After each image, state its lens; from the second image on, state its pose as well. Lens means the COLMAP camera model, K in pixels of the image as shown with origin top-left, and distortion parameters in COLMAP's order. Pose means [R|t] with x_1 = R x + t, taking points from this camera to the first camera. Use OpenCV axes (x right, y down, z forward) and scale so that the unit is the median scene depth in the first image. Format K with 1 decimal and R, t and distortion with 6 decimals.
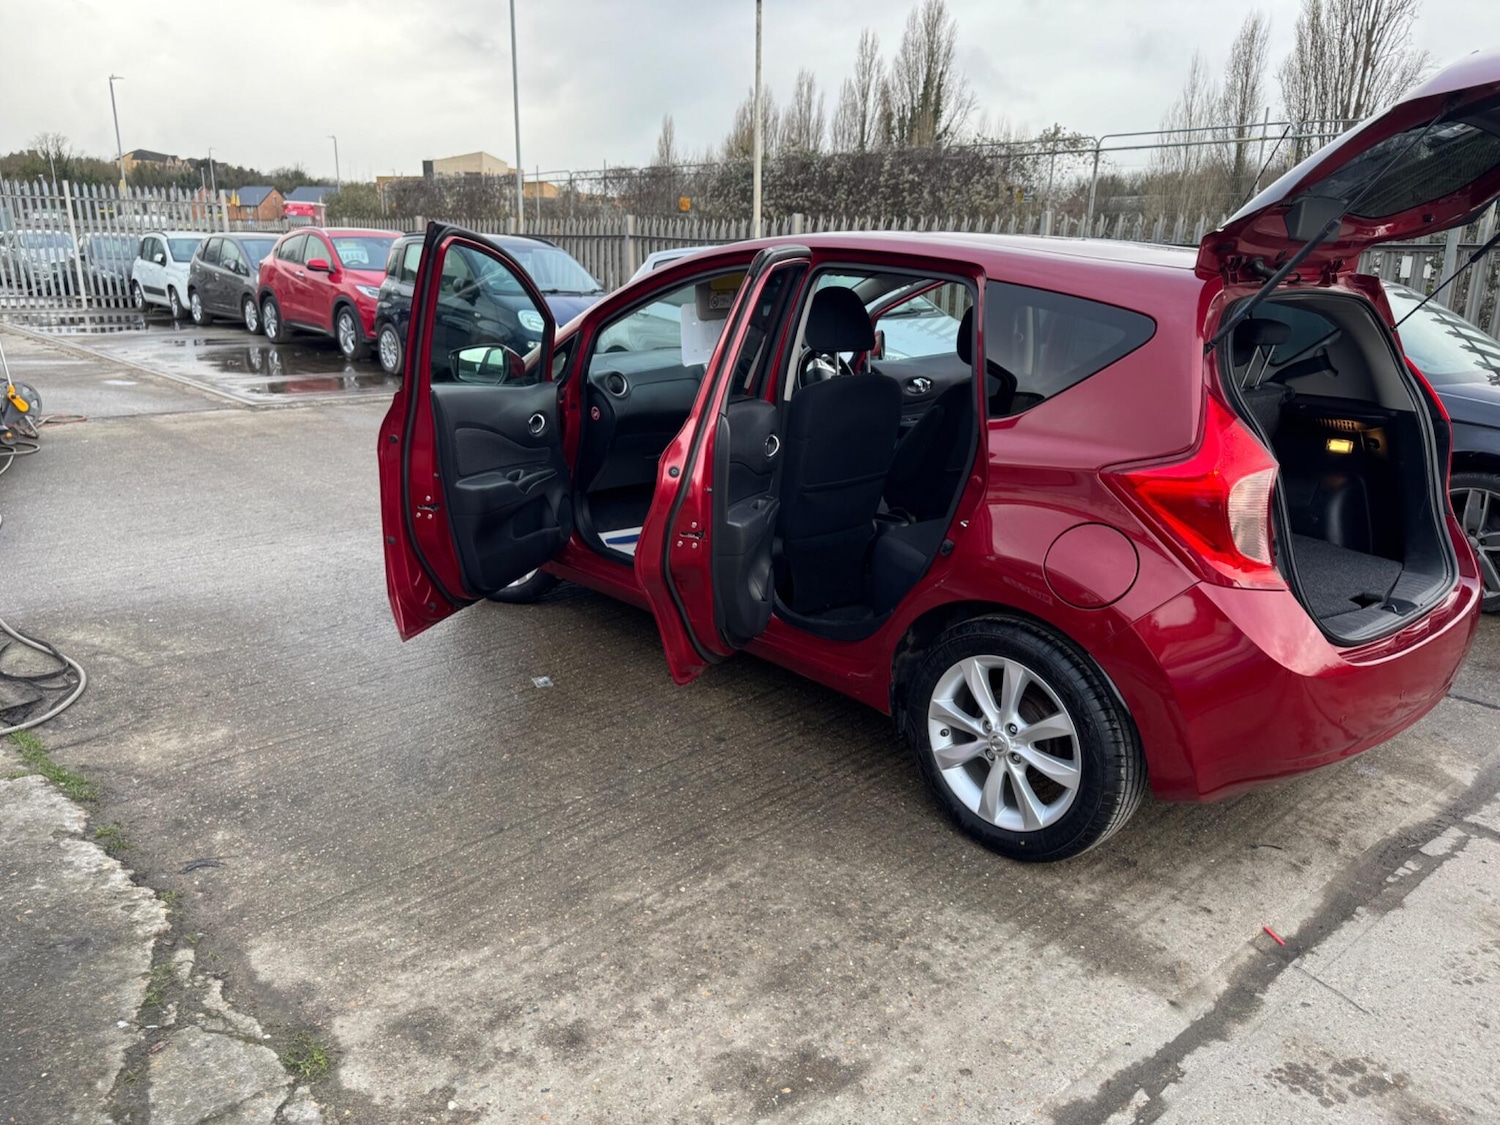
lens RADIAL K [[1064.8, 0, 750.0], [0, 1064.8, 562.5], [0, 0, 1]] dist [0.032021, -0.039595]
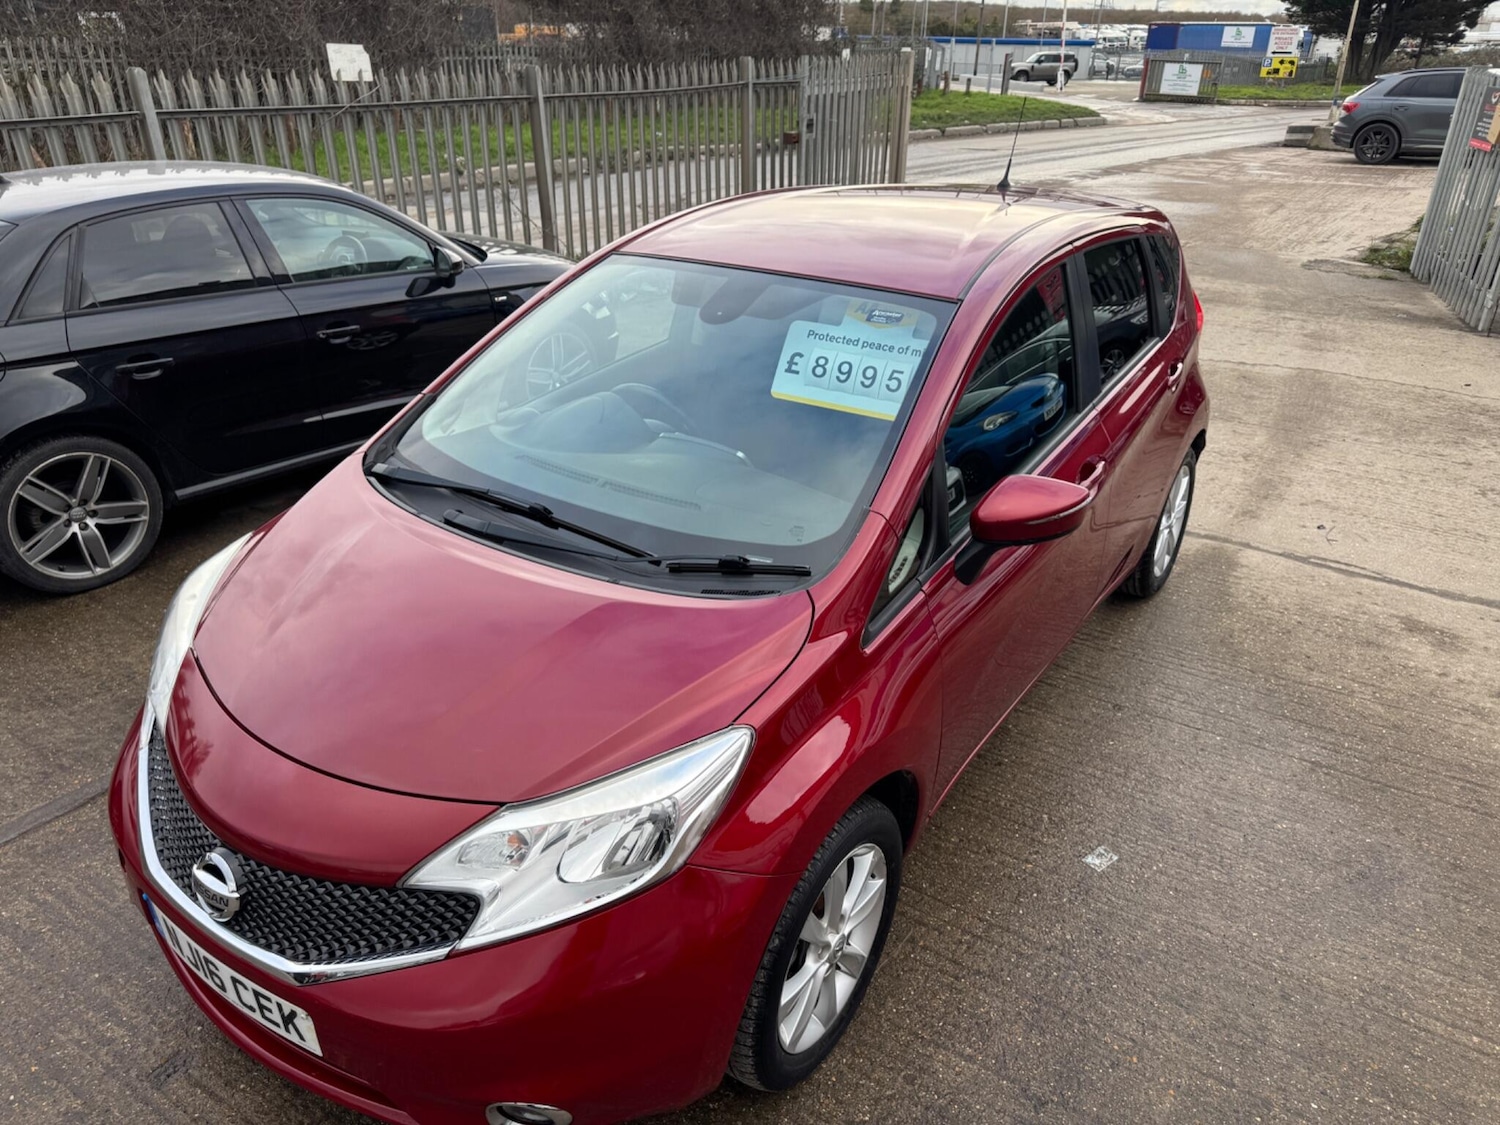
lens RADIAL K [[1067.2, 0, 753.4], [0, 1067.2, 557.2], [0, 0, 1]] dist [0.010970, -0.012948]
pose [[-0.244959, -0.446982, 0.860350, -0.187038], [0.255679, 0.826191, 0.502032, -0.138541], [-0.935213, 0.342951, -0.088099, 0.326733]]
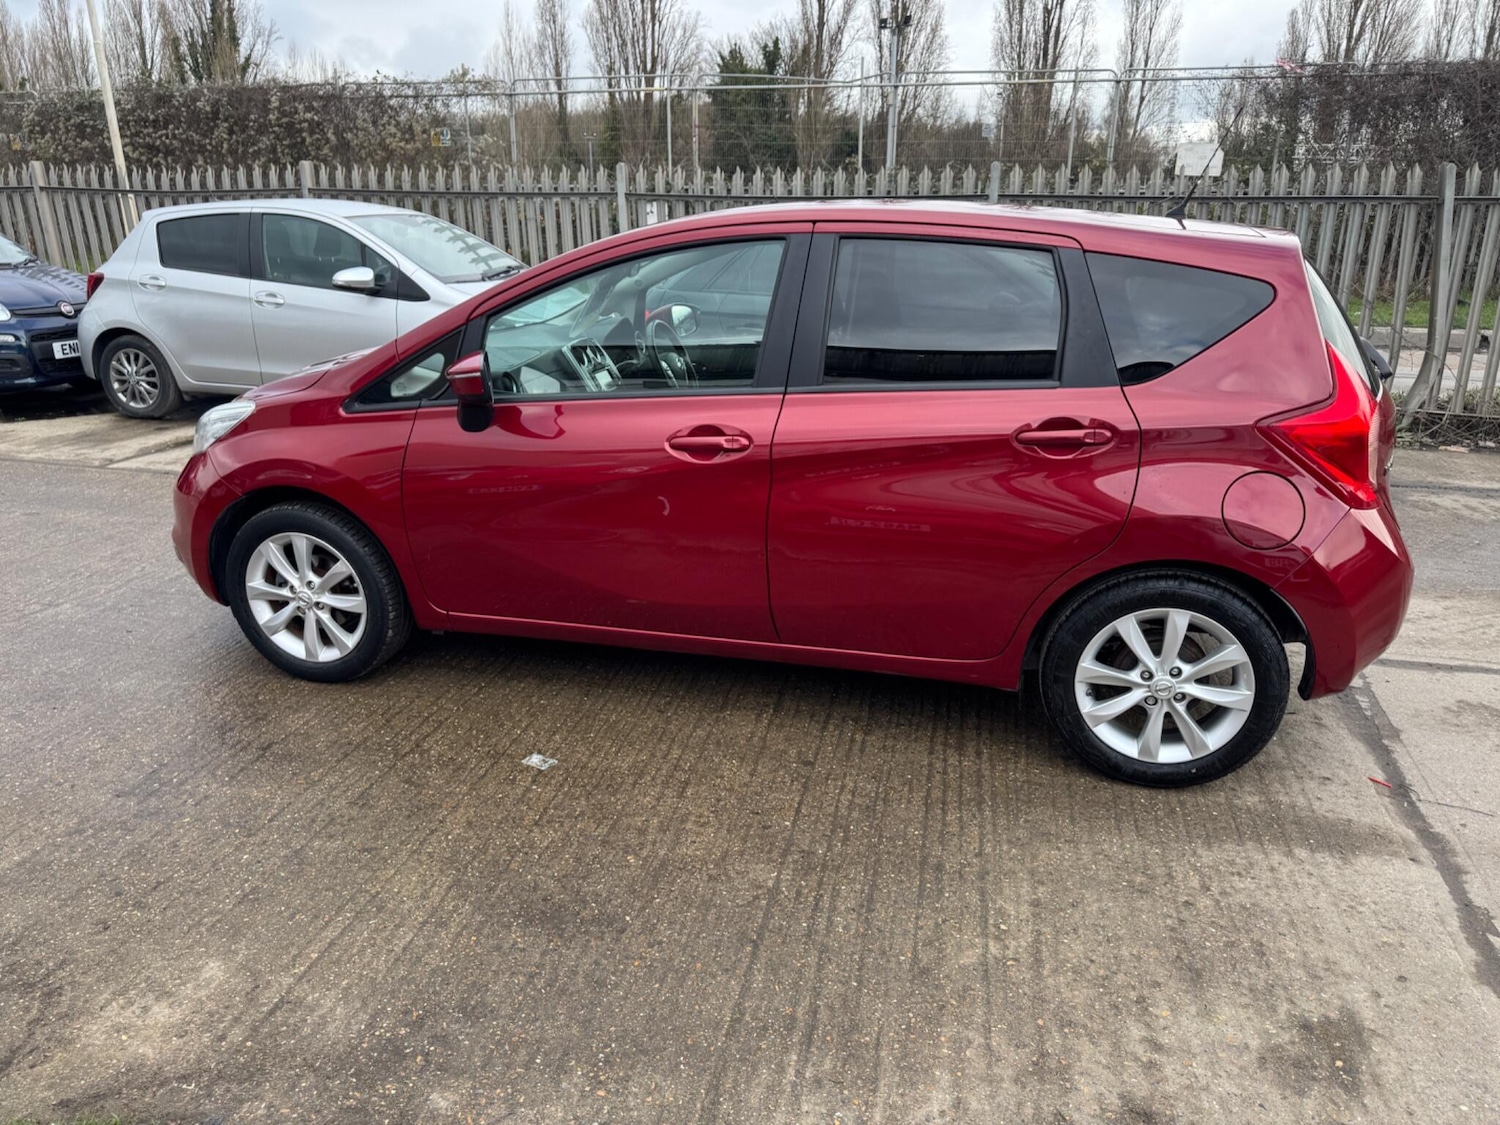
lens RADIAL K [[1067.2, 0, 753.4], [0, 1067.2, 557.2], [0, 0, 1]] dist [0.010970, -0.012948]
pose [[0.832263, -0.190658, 0.520565, -0.120836], [0.166821, 0.981610, 0.092809, -0.023920], [-0.528686, 0.009599, 0.848763, 0.058087]]
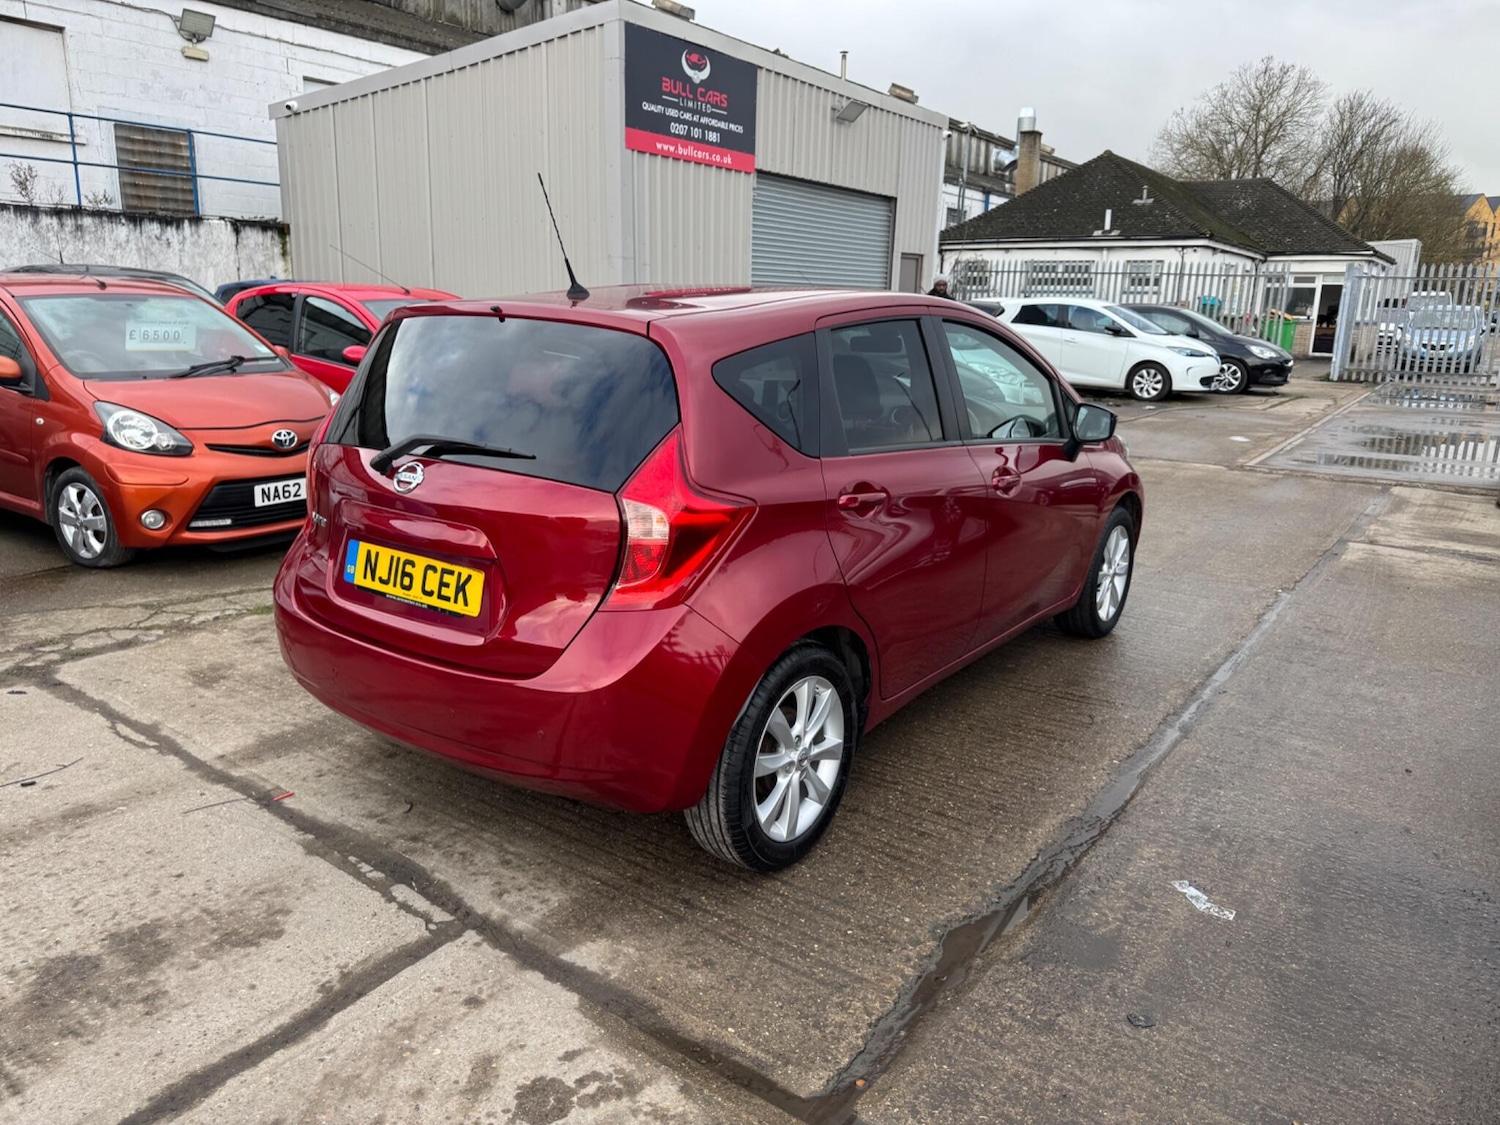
lens RADIAL K [[1062.3, 0, 745.6], [0, 1062.3, 564.7], [0, 0, 1]] dist [0.023055, -0.028669]
pose [[0.215611, 0.220905, -0.951164, 0.312355], [-0.288965, 0.944882, 0.153942, -0.050429], [0.932744, 0.241661, 0.267561, 0.192062]]
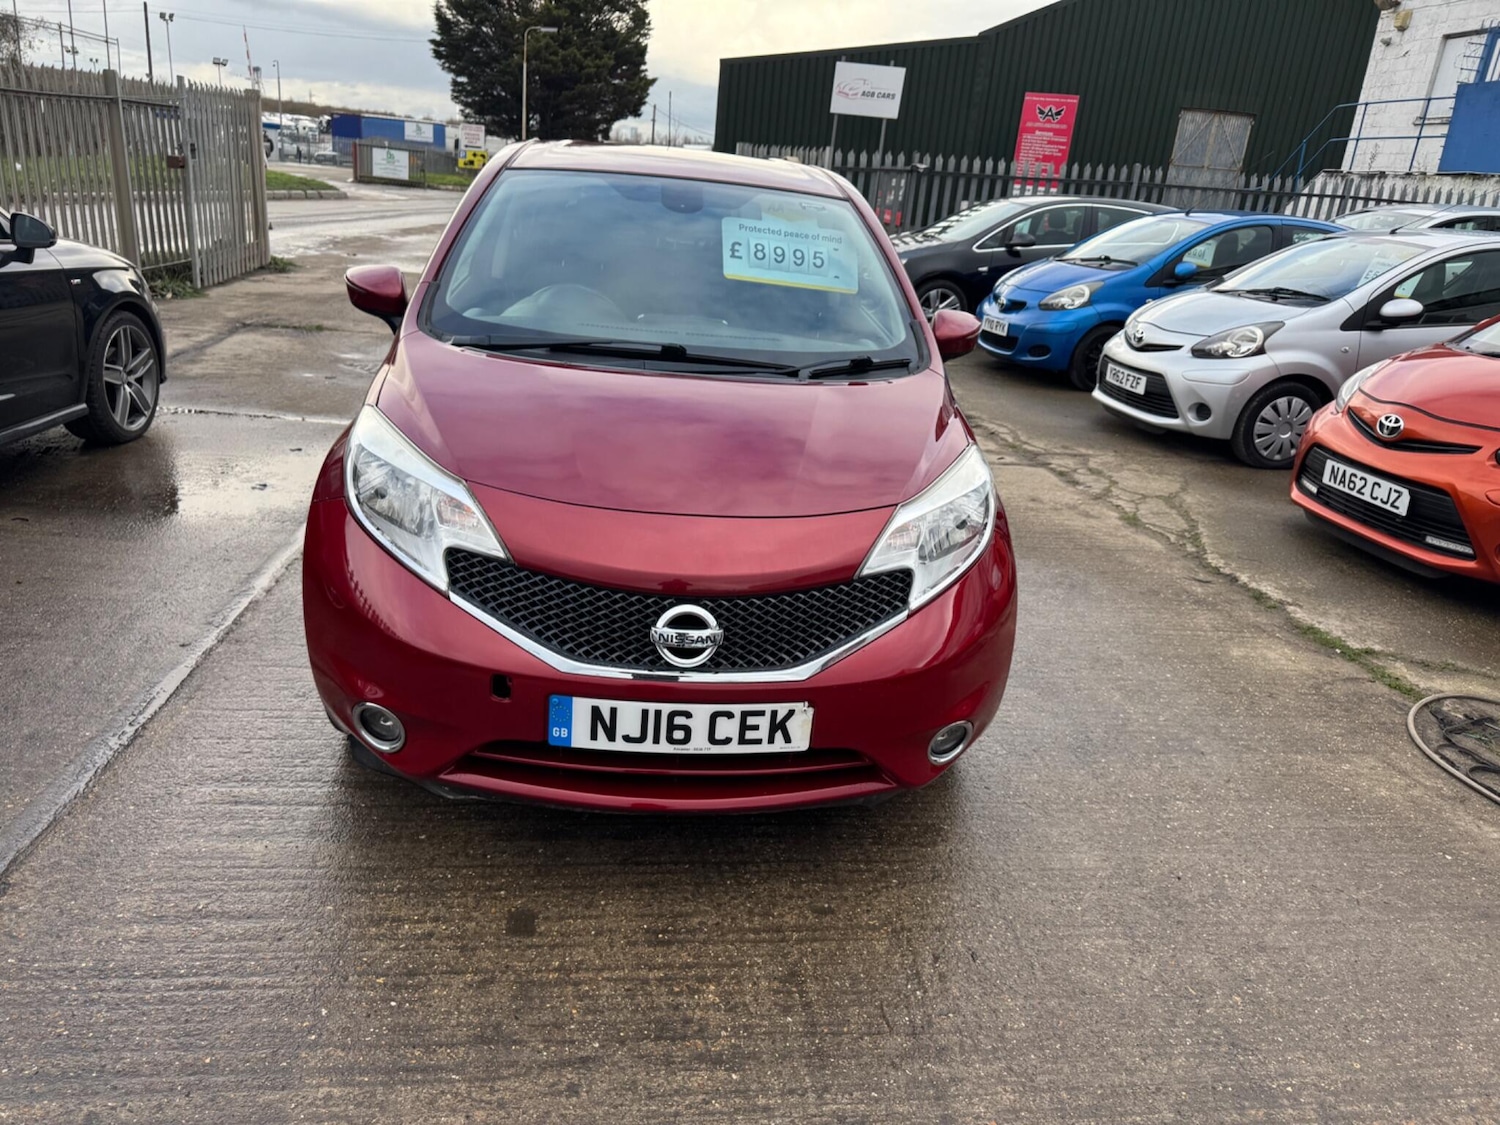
lens RADIAL K [[1065.9, 0, 745.6], [0, 1065.9, 559.2], [0, 0, 1]] dist [0.006068, -0.007122]
pose [[-0.798567, -0.289390, 0.527772, -0.153822], [0.064046, 0.831004, 0.552567, -0.142814], [-0.598489, 0.475063, -0.645078, 0.477148]]
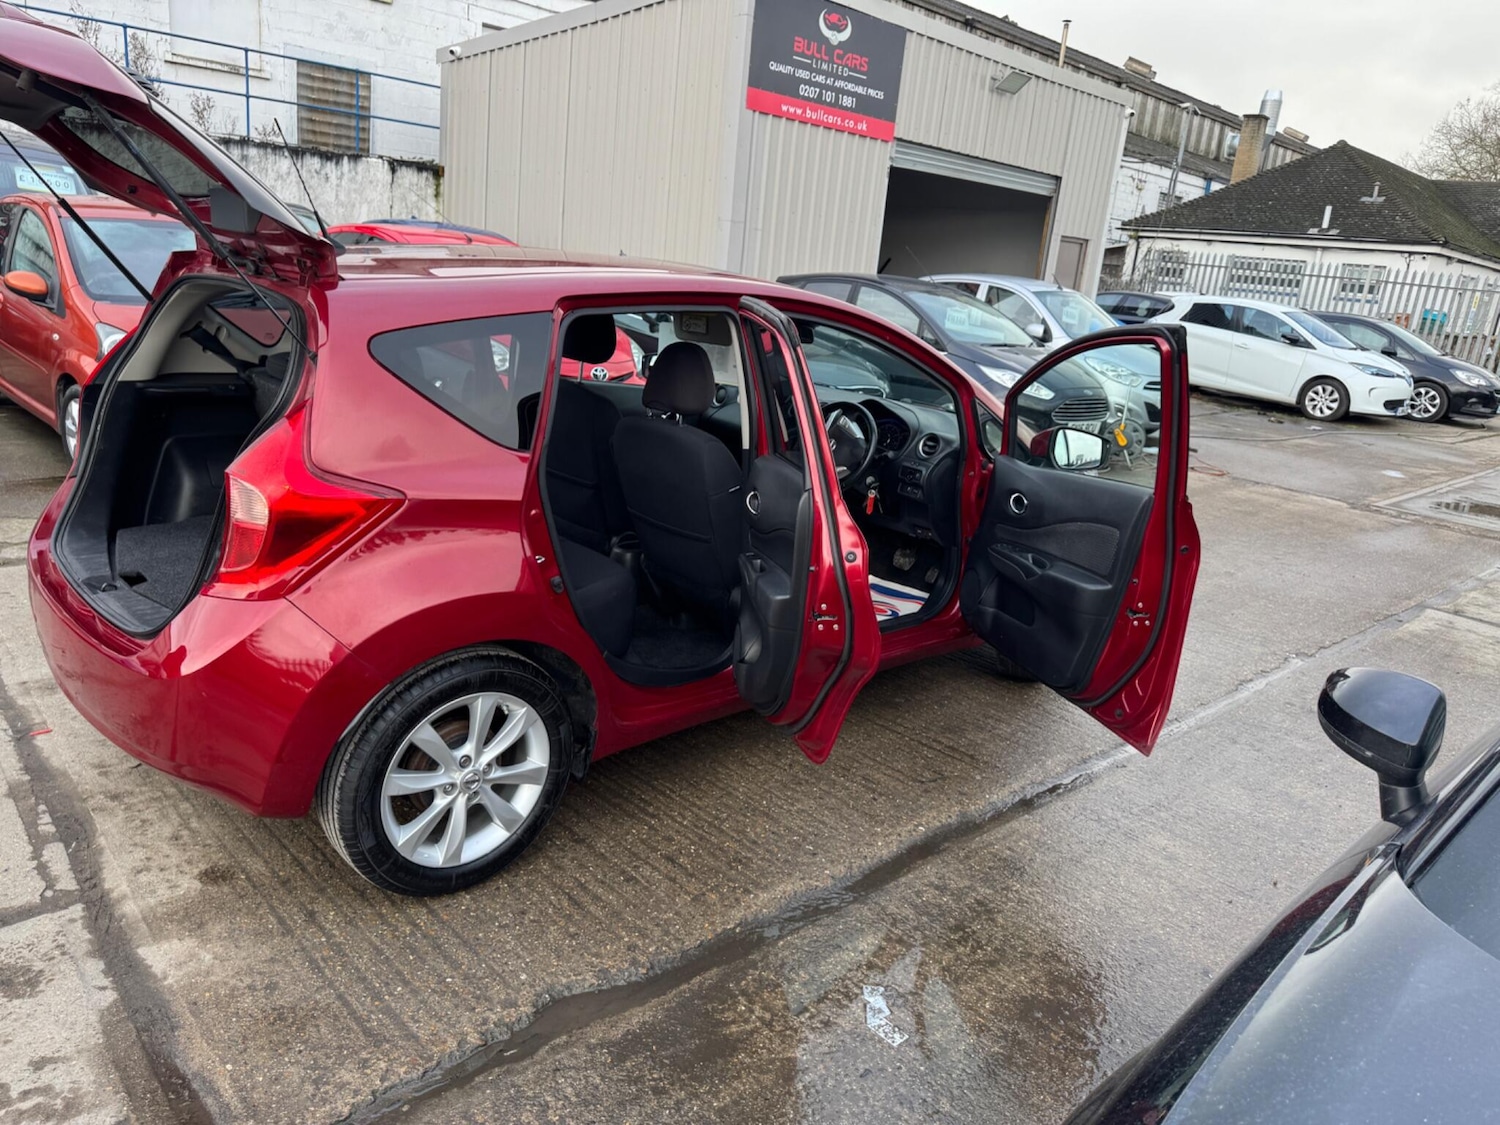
lens RADIAL K [[1067.2, 0, 753.4], [0, 1067.2, 557.2], [0, 0, 1]] dist [0.010970, -0.012948]
pose [[0.026784, 0.256599, -0.966147, 0.301286], [-0.367978, 0.901159, 0.229138, -0.082765], [0.929449, 0.349384, 0.118560, 0.274871]]
